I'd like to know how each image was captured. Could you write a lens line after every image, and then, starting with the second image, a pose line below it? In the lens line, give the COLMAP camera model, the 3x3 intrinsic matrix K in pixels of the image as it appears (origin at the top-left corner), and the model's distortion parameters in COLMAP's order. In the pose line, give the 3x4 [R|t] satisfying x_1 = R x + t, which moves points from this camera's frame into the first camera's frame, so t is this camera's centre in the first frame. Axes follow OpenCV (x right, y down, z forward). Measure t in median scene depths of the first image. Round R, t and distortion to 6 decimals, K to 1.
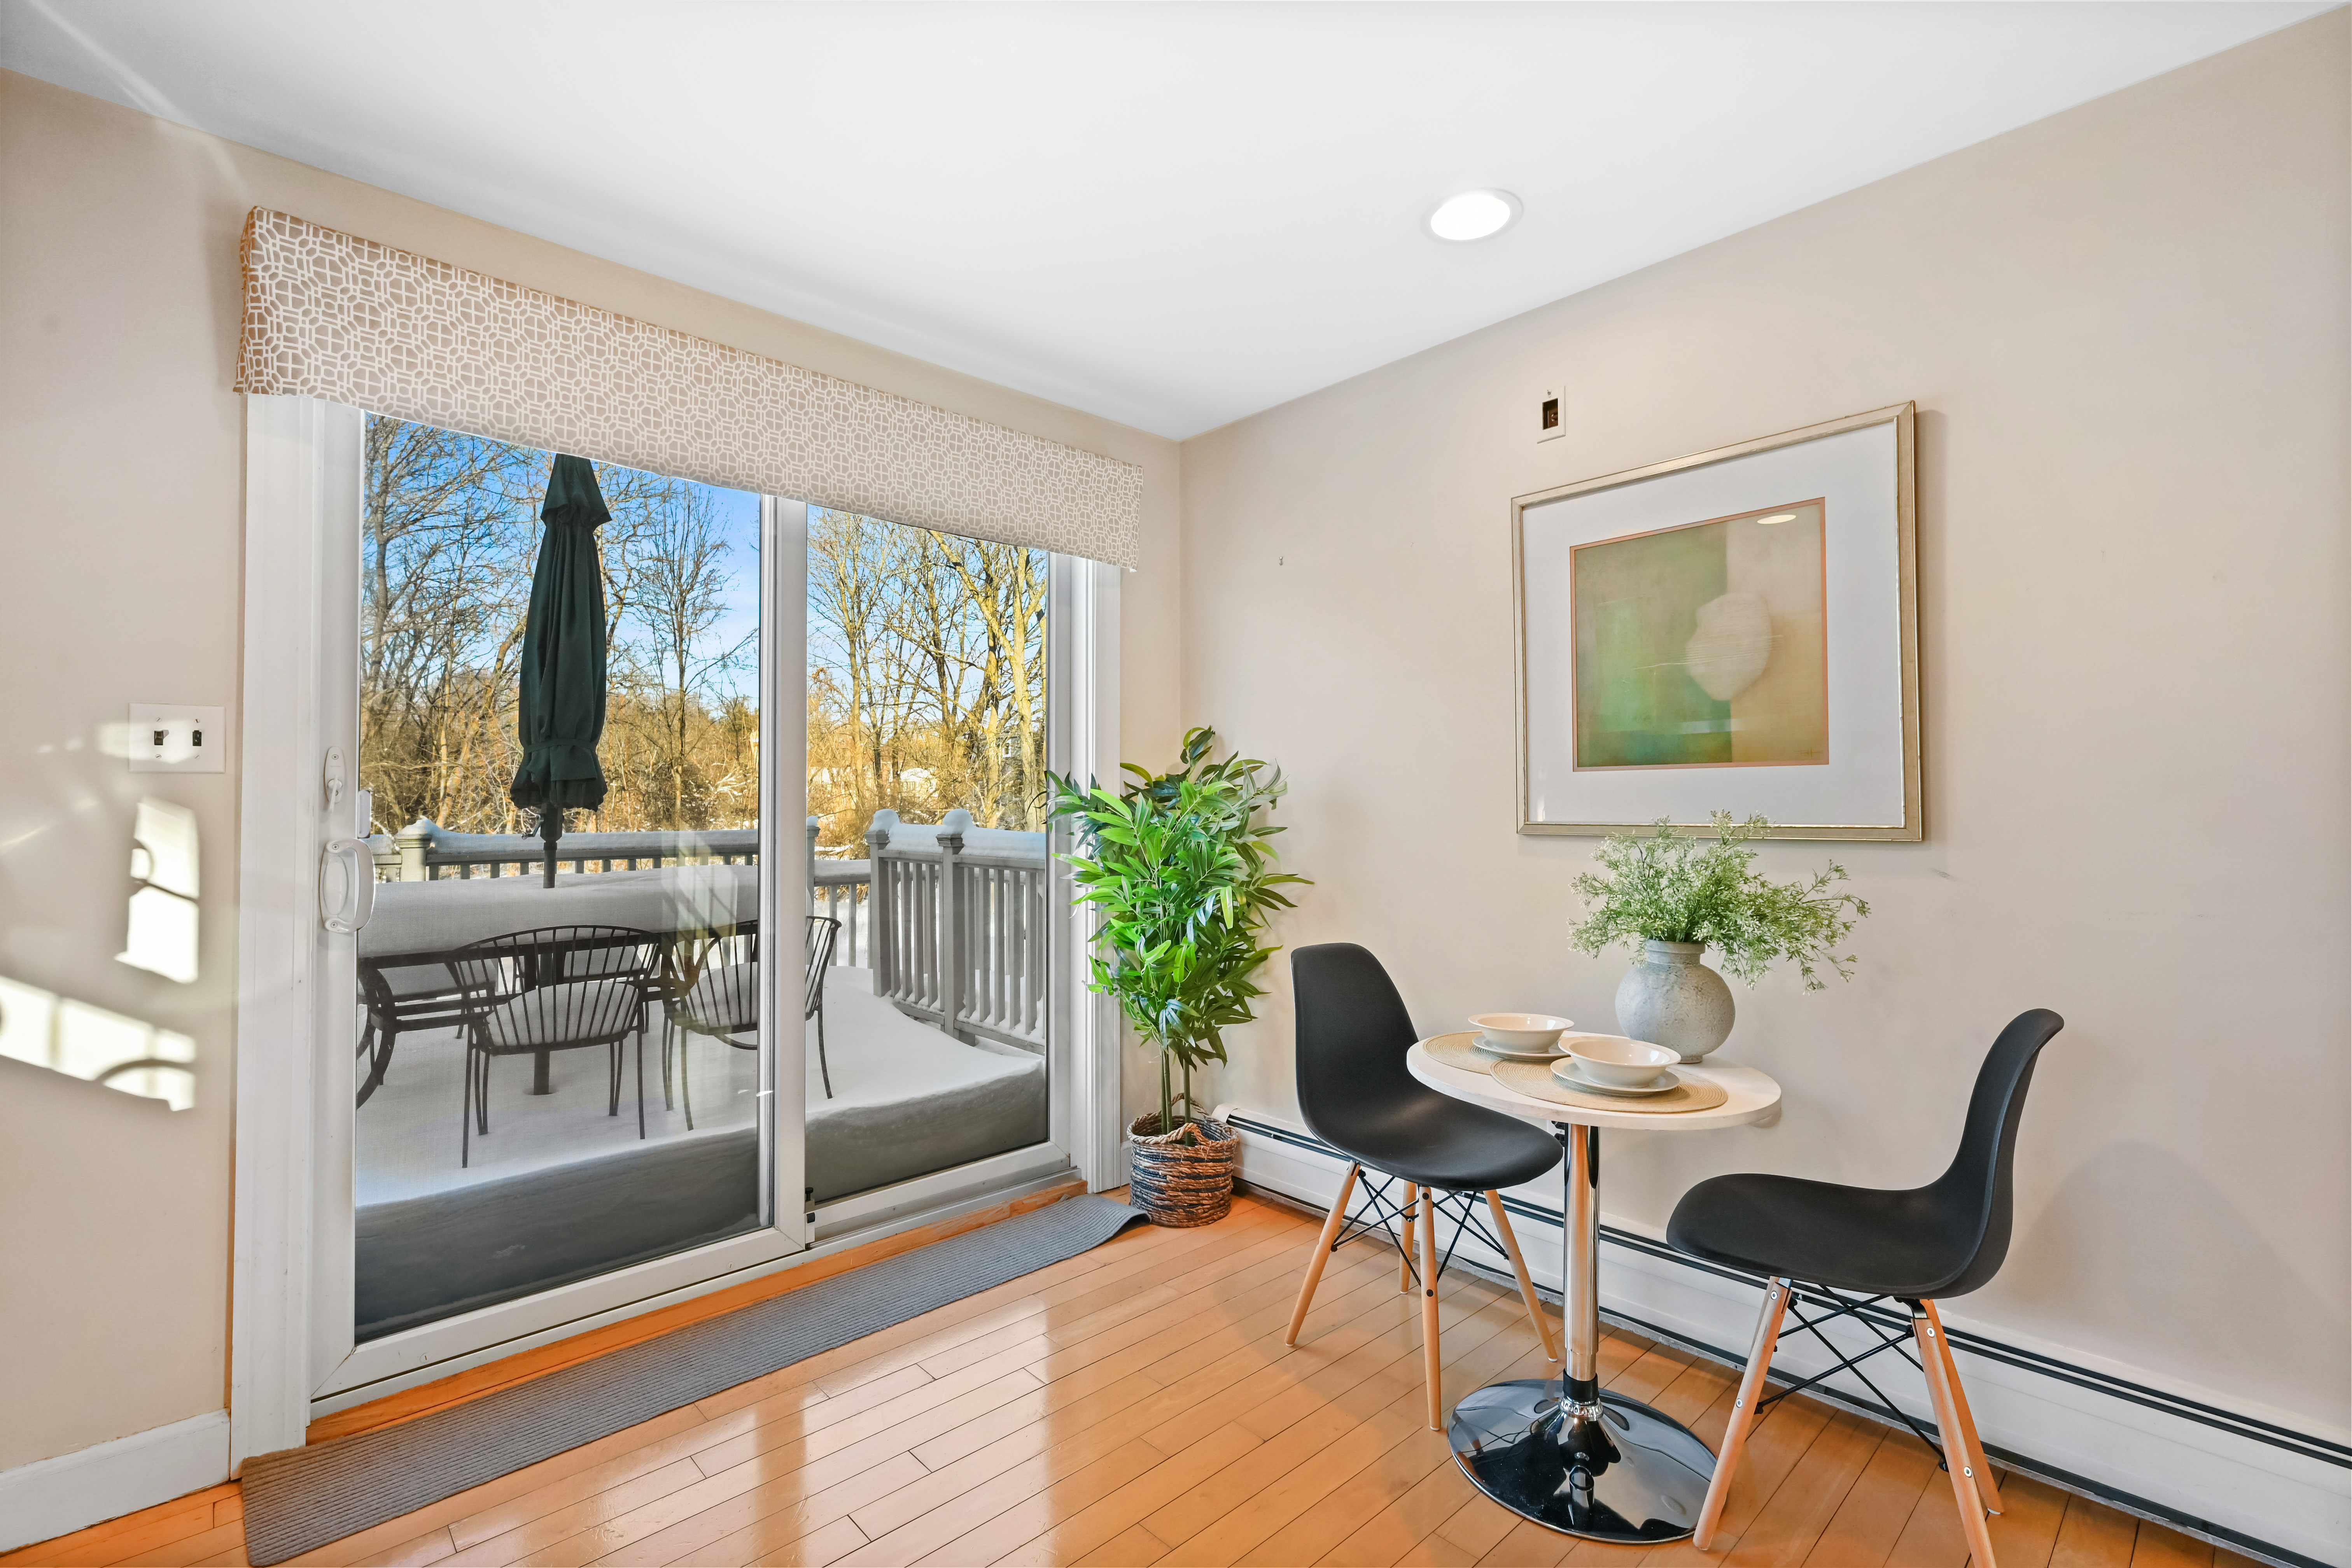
lens RADIAL K [[1031.4, 0, 1189.0], [0, 1031.4, 786.6], [0, 0, 1]] dist [-0.001288, 0.000803]
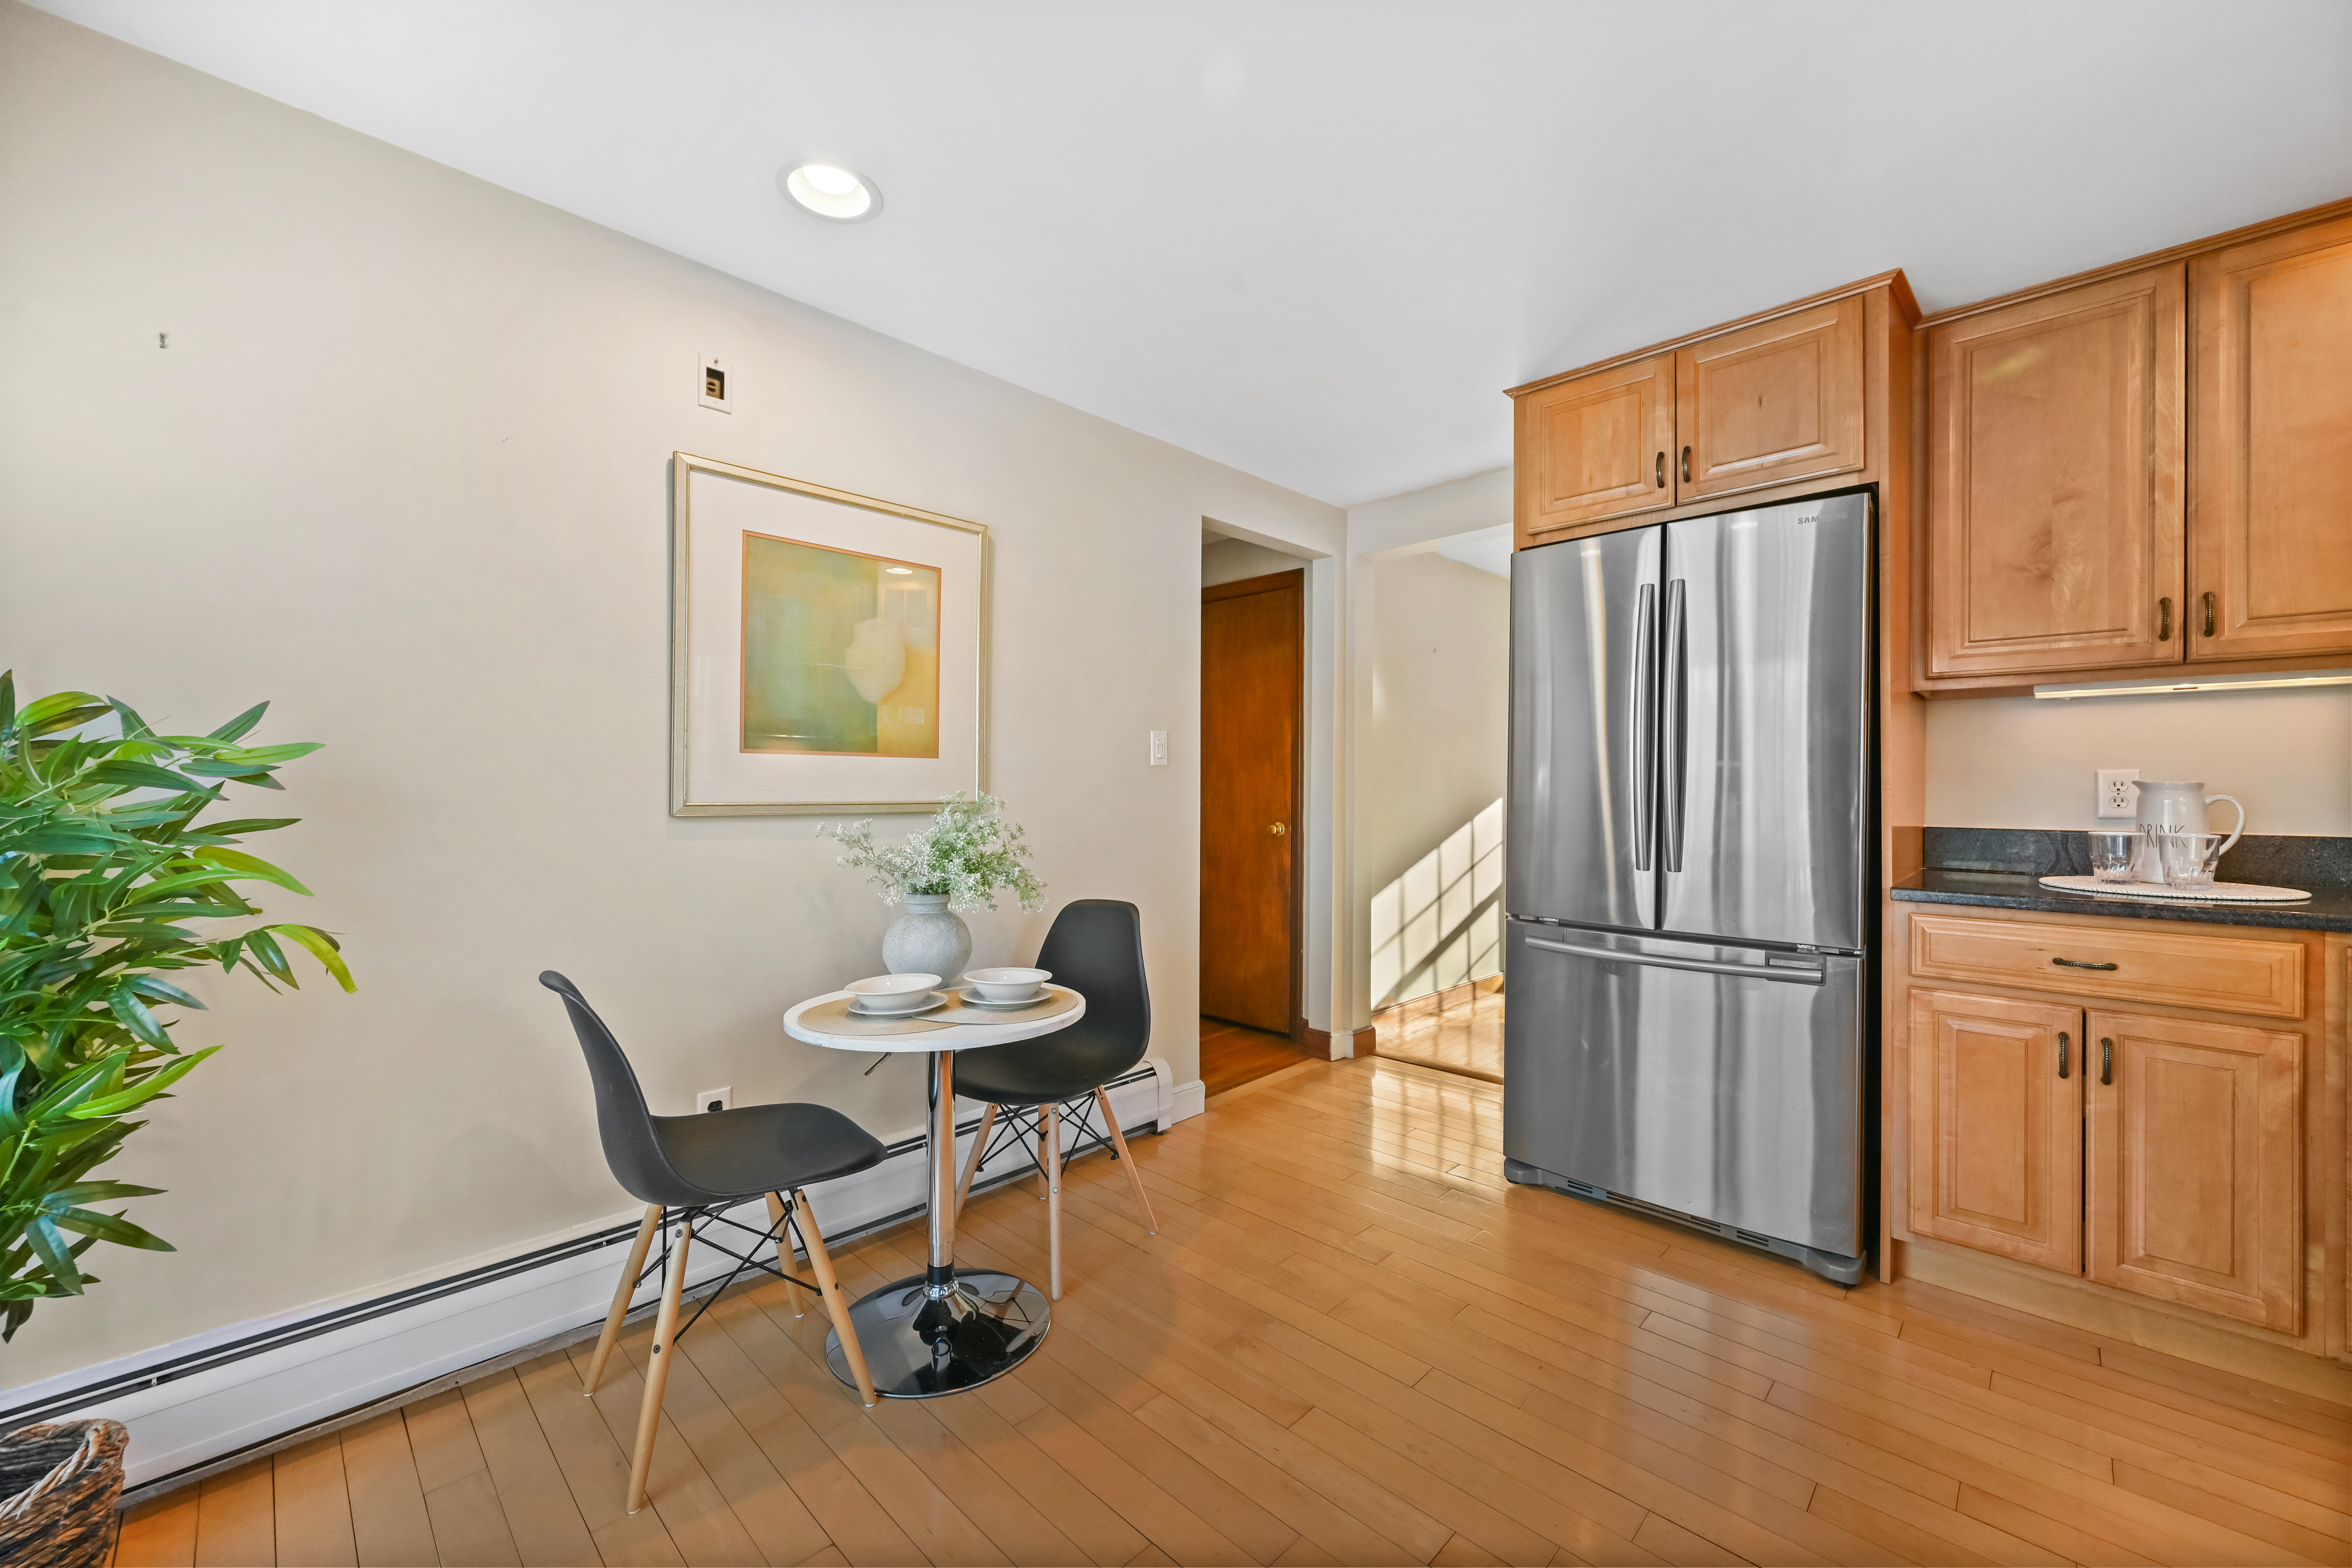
lens RADIAL K [[925.6, 0, 1184.0], [0, 925.6, 788.6], [0, 0, 1]] dist [-0.000058, -0.000161]
pose [[-0.046738, 0.005082, 0.998894, -0.597385], [-0.021119, 0.999759, -0.006074, 0.018829], [-0.998684, -0.021379, -0.046619, 0.653862]]
